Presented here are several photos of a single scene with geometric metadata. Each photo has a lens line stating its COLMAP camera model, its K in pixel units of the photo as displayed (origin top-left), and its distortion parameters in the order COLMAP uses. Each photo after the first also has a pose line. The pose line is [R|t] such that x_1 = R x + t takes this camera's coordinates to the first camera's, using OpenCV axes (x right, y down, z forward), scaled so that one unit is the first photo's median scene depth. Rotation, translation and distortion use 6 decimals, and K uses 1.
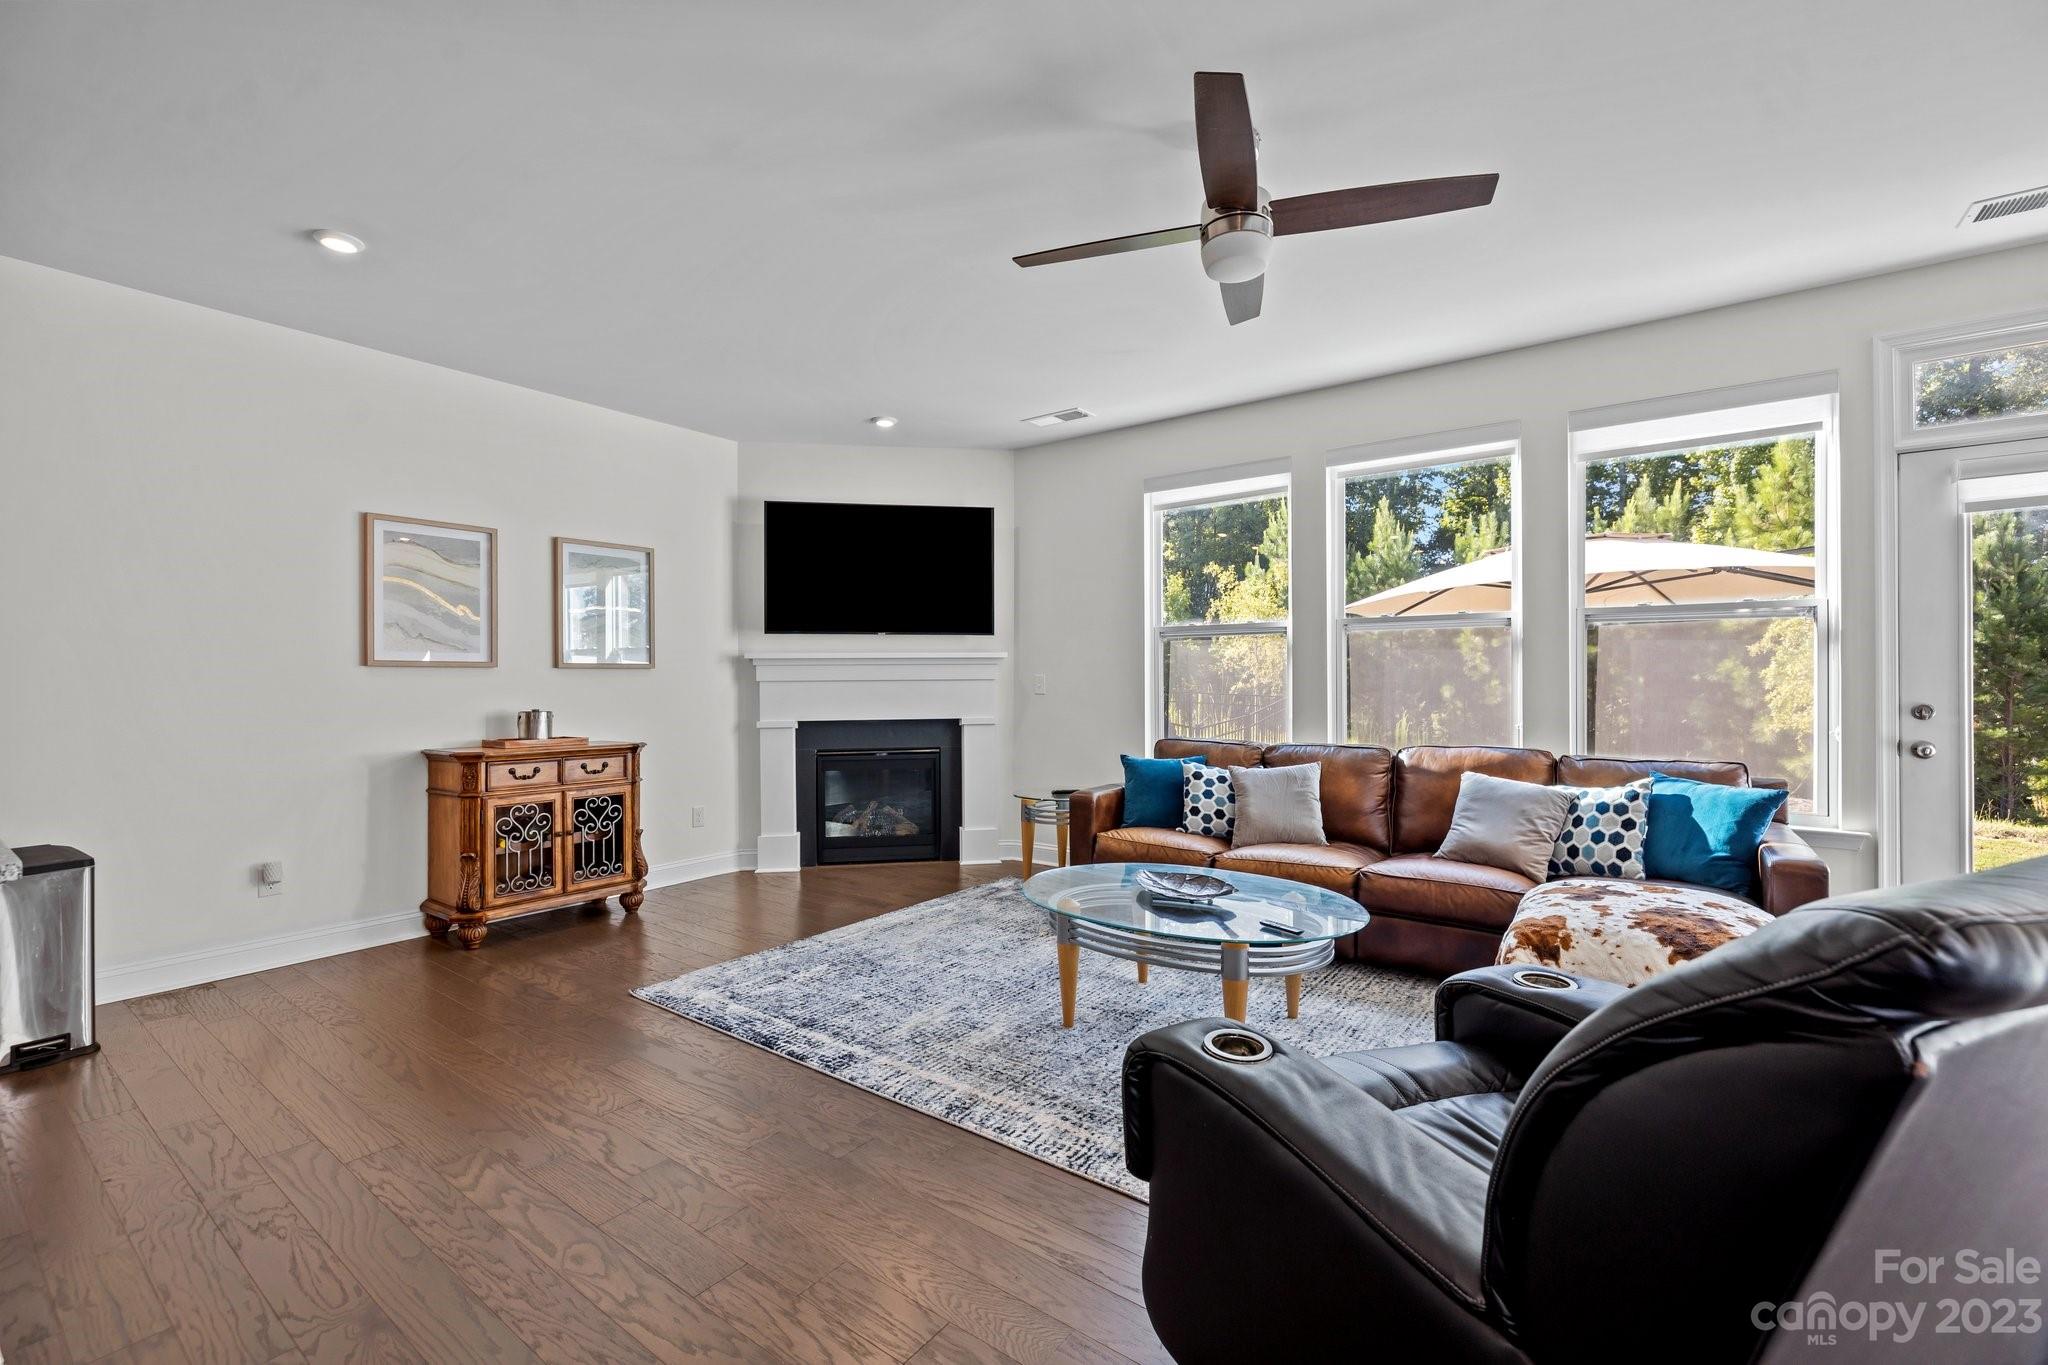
lens RADIAL K [[873.9, 0, 1027.0], [0, 873.9, 678.2], [0, 0, 1]] dist [0.000259, 0.000003]
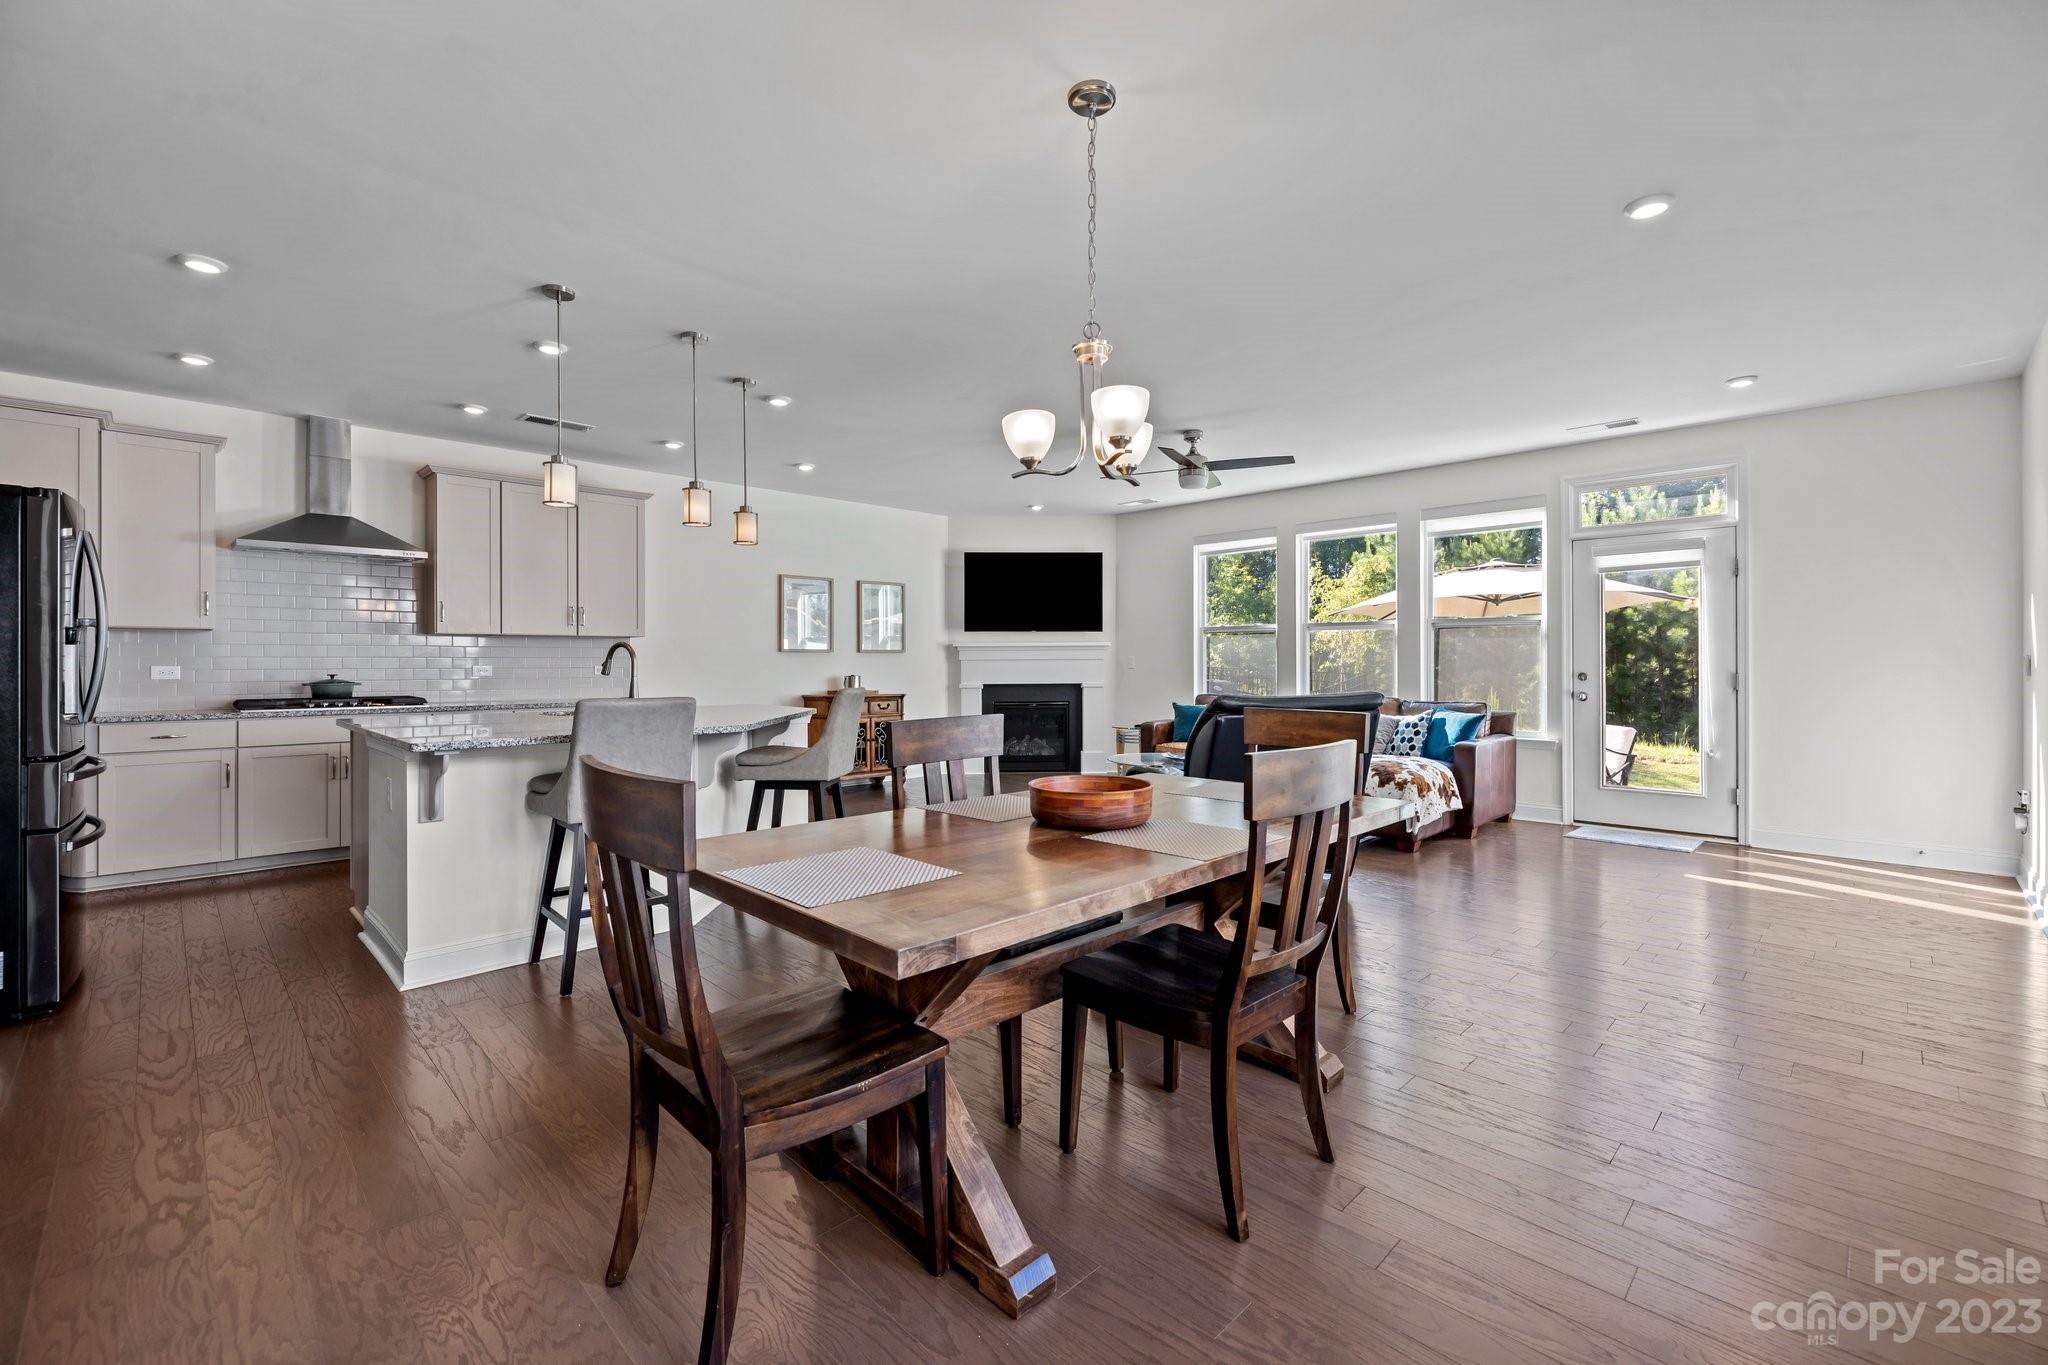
lens RADIAL K [[873.9, 0, 1027.0], [0, 873.9, 678.2], [0, 0, 1]] dist [0.000259, 0.000003]
pose [[0.989298, 0.004845, -0.145828, 0.070339], [-0.001469, 0.999729, 0.023249, -0.000523], [0.145901, -0.022786, 0.989037, -0.720874]]
